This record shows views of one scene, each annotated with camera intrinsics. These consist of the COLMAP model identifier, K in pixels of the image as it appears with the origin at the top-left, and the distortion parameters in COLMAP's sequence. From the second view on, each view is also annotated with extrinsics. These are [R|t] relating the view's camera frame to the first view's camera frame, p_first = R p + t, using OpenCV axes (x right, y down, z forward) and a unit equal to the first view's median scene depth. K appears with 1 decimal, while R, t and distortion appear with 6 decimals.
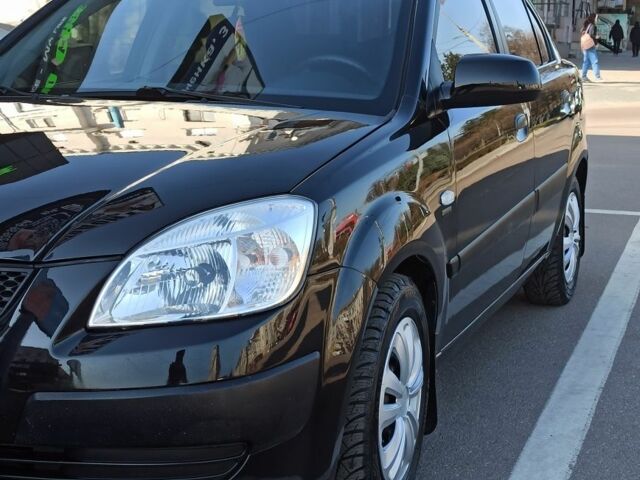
lens RADIAL K [[1126.0, 0, 320.0], [0, 1126.0, 240.0], [0, 0, 1]] dist [0.017193, -0.100890]
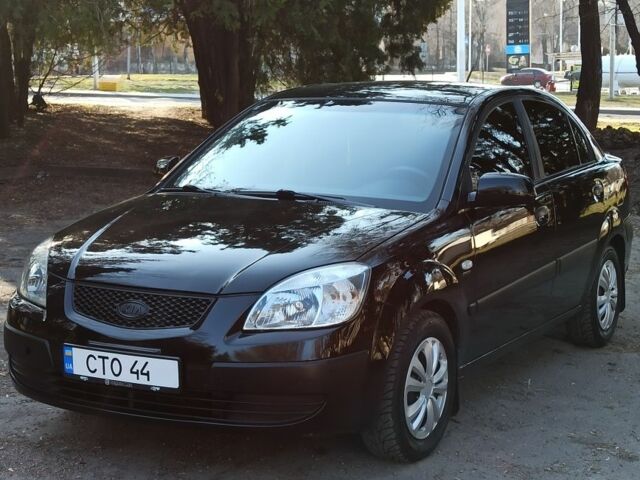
lens RADIAL K [[1126.0, 0, 320.0], [0, 1126.0, 240.0], [0, 0, 1]] dist [0.017193, -0.100890]
pose [[0.991616, 0.030039, -0.125681, 0.146738], [-0.035671, 0.998447, -0.042799, 0.003402], [0.124200, 0.046923, 0.991147, -0.820607]]
